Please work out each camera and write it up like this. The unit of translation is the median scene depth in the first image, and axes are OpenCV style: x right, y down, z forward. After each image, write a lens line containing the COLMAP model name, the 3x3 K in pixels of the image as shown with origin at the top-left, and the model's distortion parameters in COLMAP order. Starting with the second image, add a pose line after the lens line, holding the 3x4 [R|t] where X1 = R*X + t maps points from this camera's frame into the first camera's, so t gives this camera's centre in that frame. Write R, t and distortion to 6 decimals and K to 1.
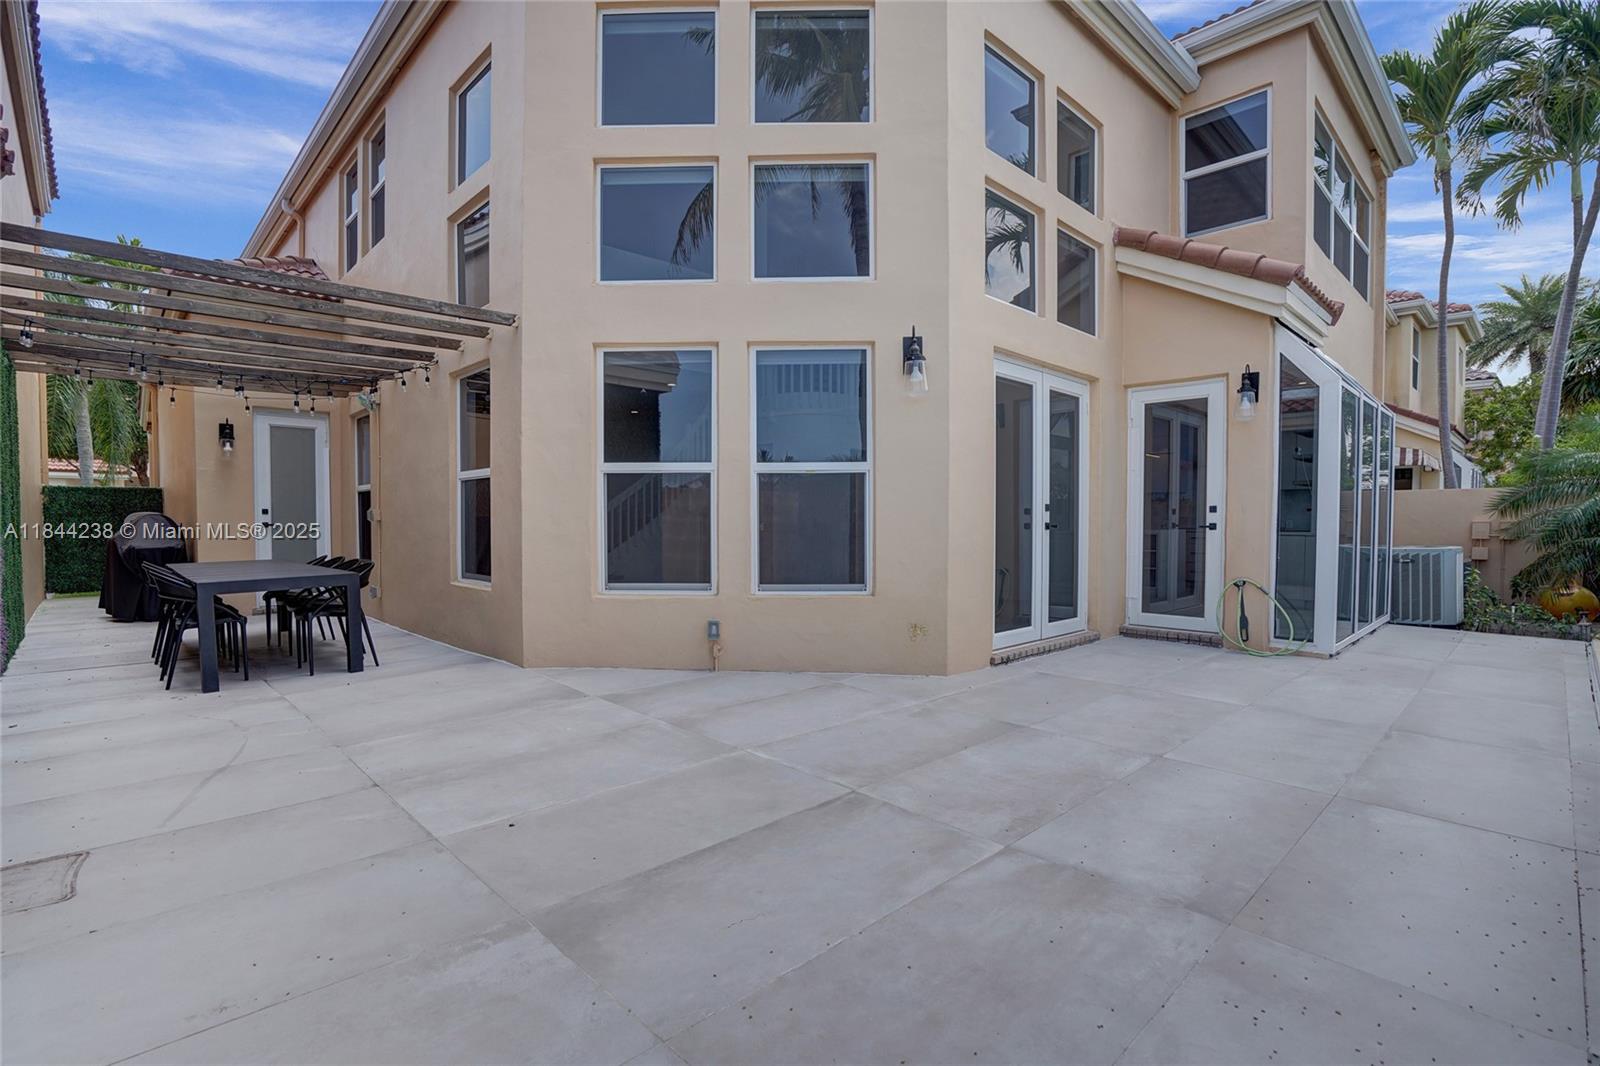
lens RADIAL K [[744.3, 0, 796.6], [0, 744.3, 545.5], [0, 0, 1]] dist [-0.060795, 0.022826]
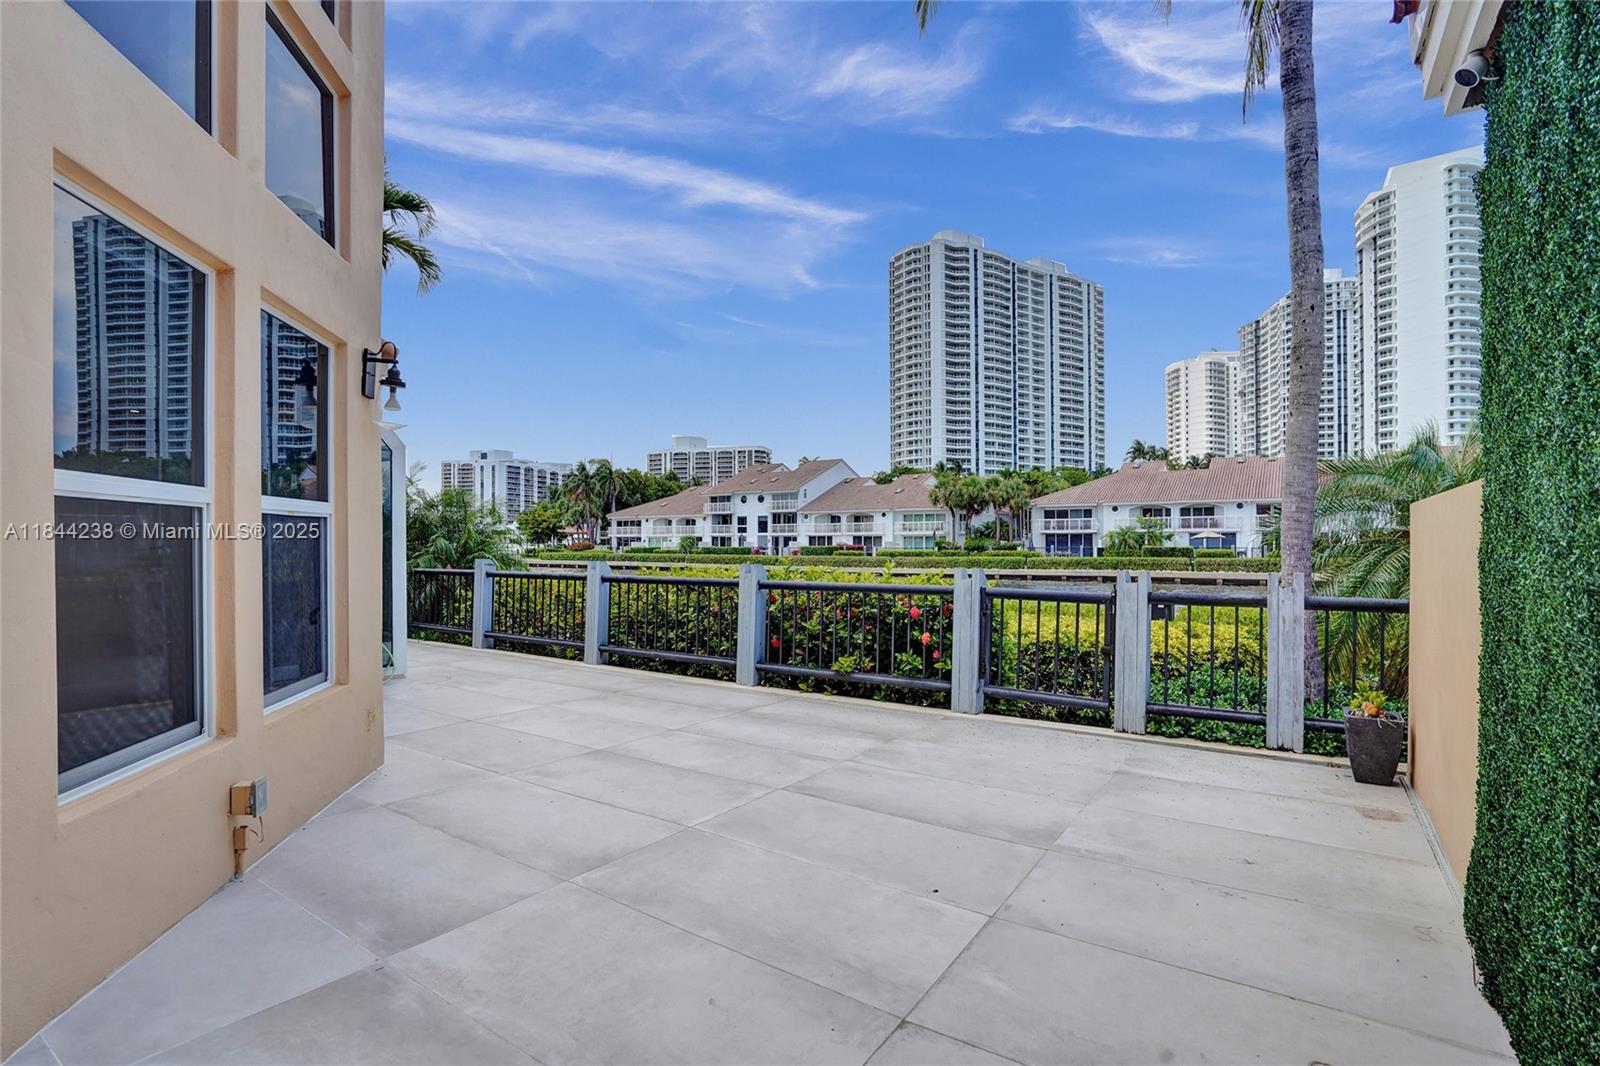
lens RADIAL K [[744.3, 0, 796.6], [0, 744.3, 545.5], [0, 0, 1]] dist [-0.060795, 0.022826]
pose [[-0.190422, -0.002658, 0.981699, -1.168933], [0.033142, 0.999409, 0.009135, -0.103255], [-0.981143, 0.034275, -0.190221, 1.174892]]
